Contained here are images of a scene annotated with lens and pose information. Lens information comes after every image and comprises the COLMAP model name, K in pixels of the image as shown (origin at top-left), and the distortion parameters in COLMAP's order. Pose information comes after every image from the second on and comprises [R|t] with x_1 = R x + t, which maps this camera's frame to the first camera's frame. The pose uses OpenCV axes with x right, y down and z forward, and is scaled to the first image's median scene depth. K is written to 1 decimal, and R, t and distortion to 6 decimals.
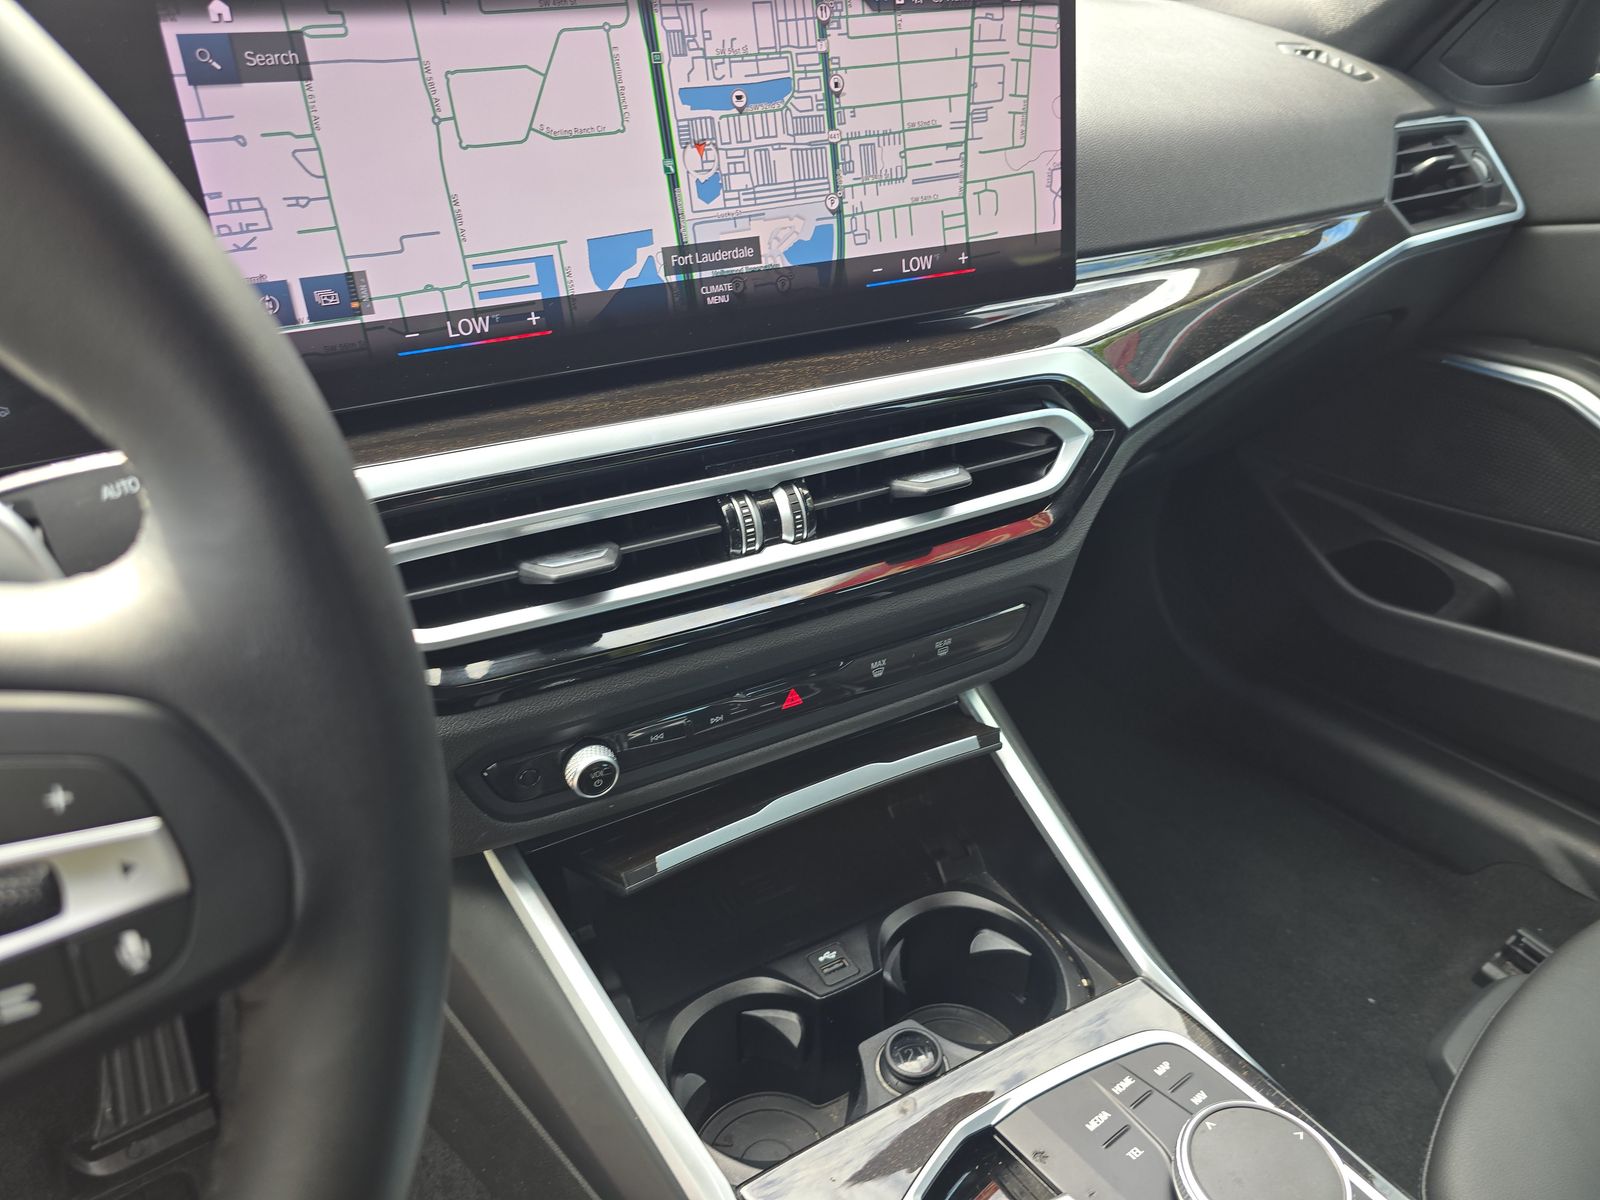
lens RADIAL K [[1088.5, 0, 789.8], [0, 1088.5, 605.3], [0, 0, 1]] dist [0.046293, -0.049166]
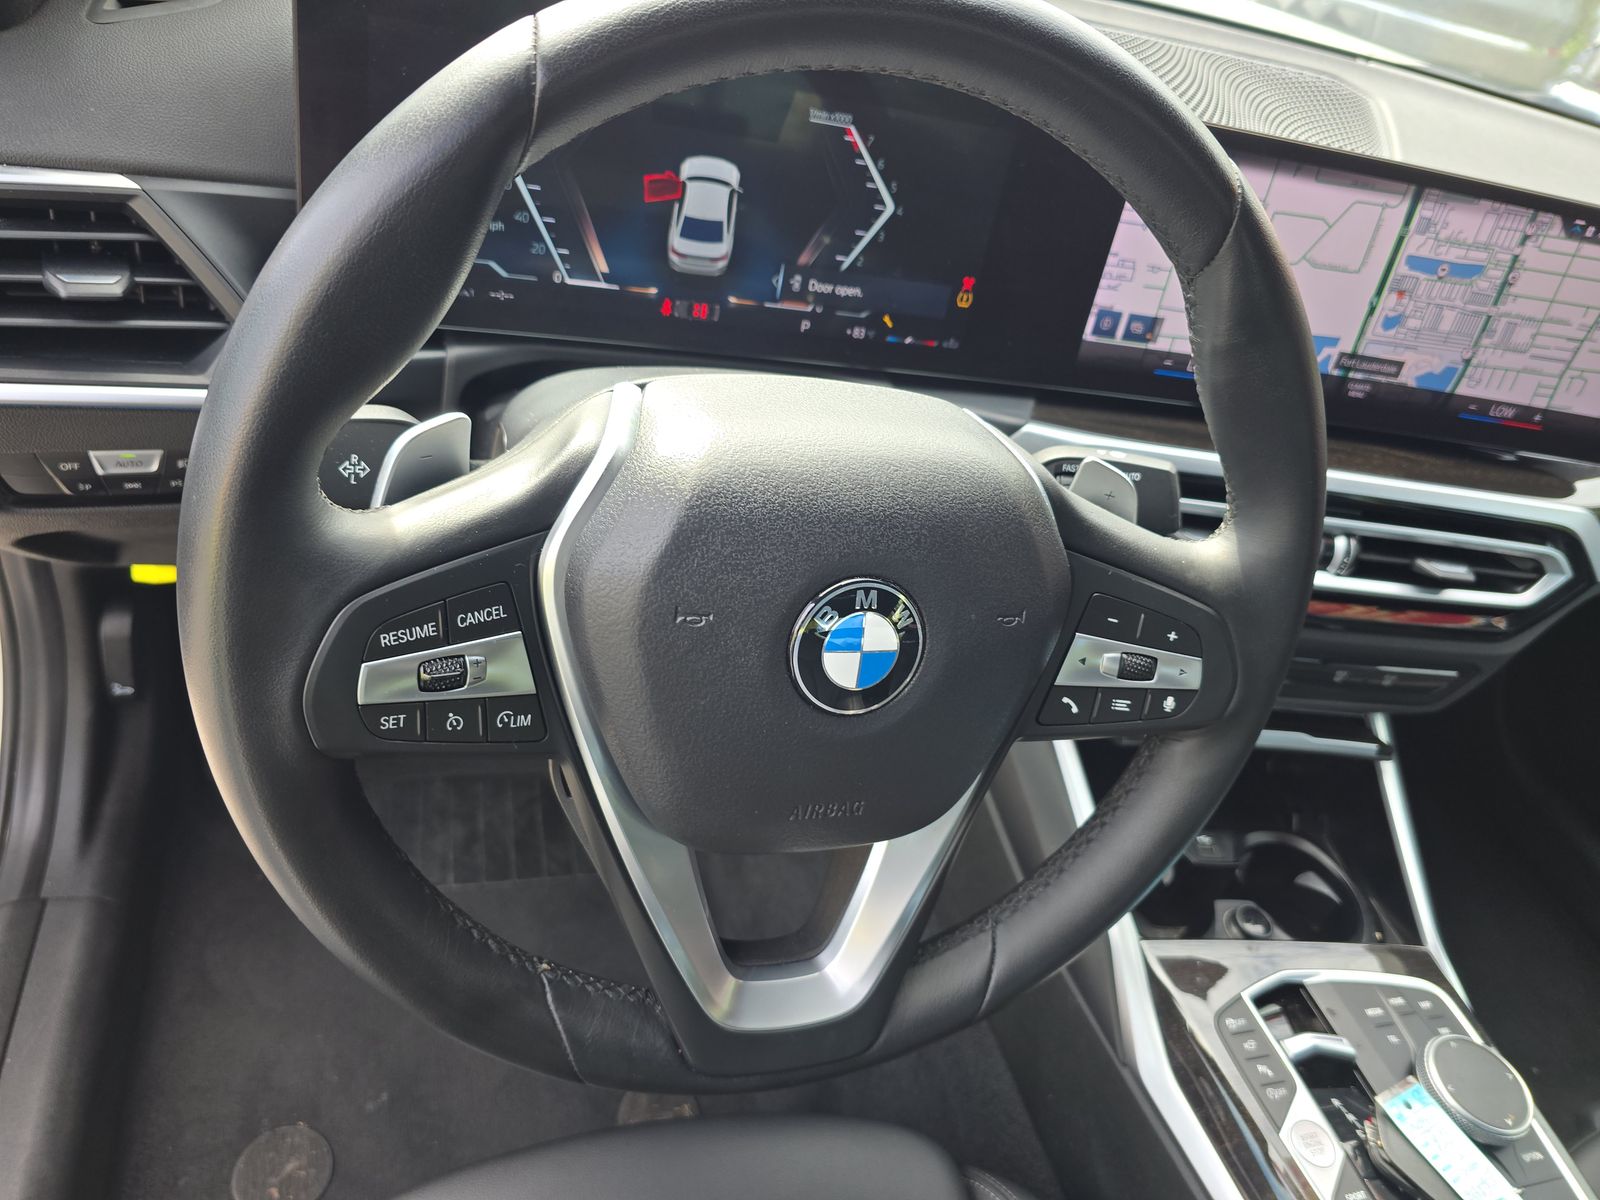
lens RADIAL K [[1088.5, 0, 797.0], [0, 1088.5, 603.9], [0, 0, 1]] dist [0.046293, -0.049166]
pose [[0.905426, 0.391986, -0.162945, -0.382851], [-0.369481, 0.916695, 0.152166, 0.018687], [0.209018, -0.077570, 0.974830, -0.553273]]
